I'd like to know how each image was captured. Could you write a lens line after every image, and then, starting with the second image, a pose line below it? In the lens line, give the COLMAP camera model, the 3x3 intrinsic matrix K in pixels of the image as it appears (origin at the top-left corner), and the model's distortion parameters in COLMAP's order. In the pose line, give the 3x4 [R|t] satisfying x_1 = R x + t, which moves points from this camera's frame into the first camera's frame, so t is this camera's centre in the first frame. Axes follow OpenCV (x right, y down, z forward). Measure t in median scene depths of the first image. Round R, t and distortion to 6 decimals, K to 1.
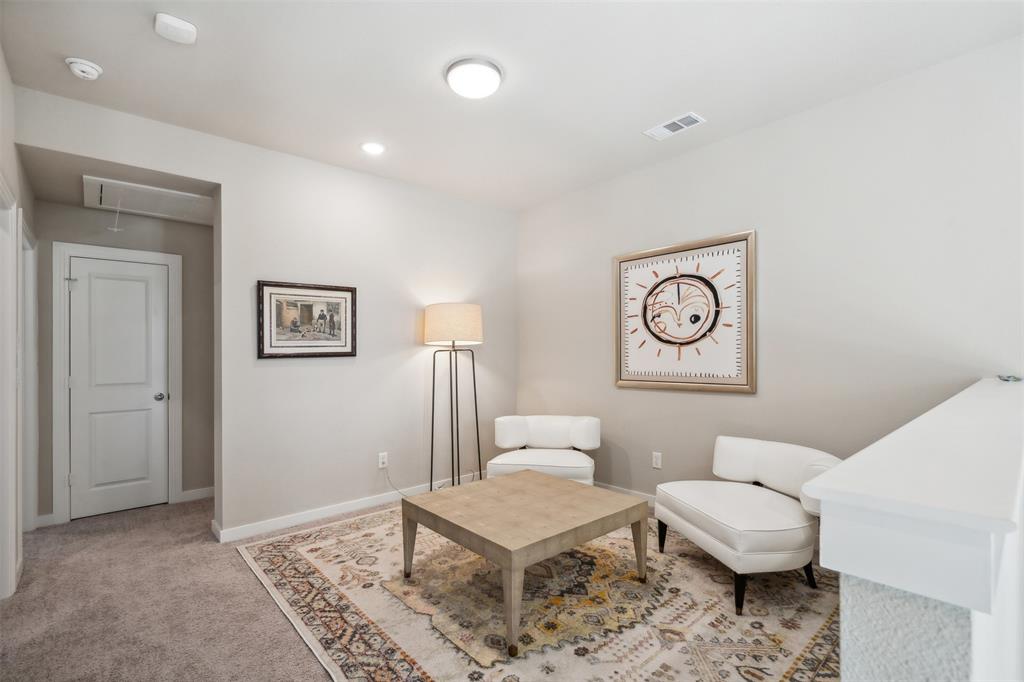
lens RADIAL K [[467.6, 0, 505.7], [0, 467.6, 340.5], [0, 0, 1]] dist [-0.000266, 0.000128]
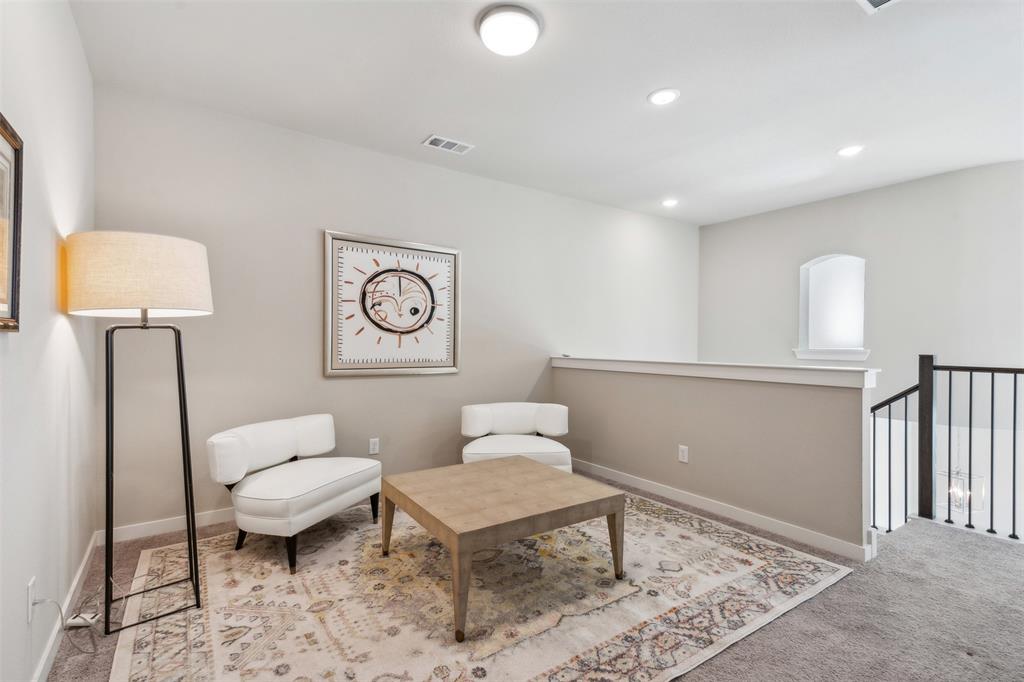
lens RADIAL K [[467.6, 0, 505.7], [0, 467.6, 340.5], [0, 0, 1]] dist [-0.000266, 0.000128]
pose [[0.118226, 0.021861, 0.992746, -0.678845], [-0.035123, 0.999224, -0.017821, 0.036391], [-0.992365, -0.032762, 0.118902, 0.623916]]
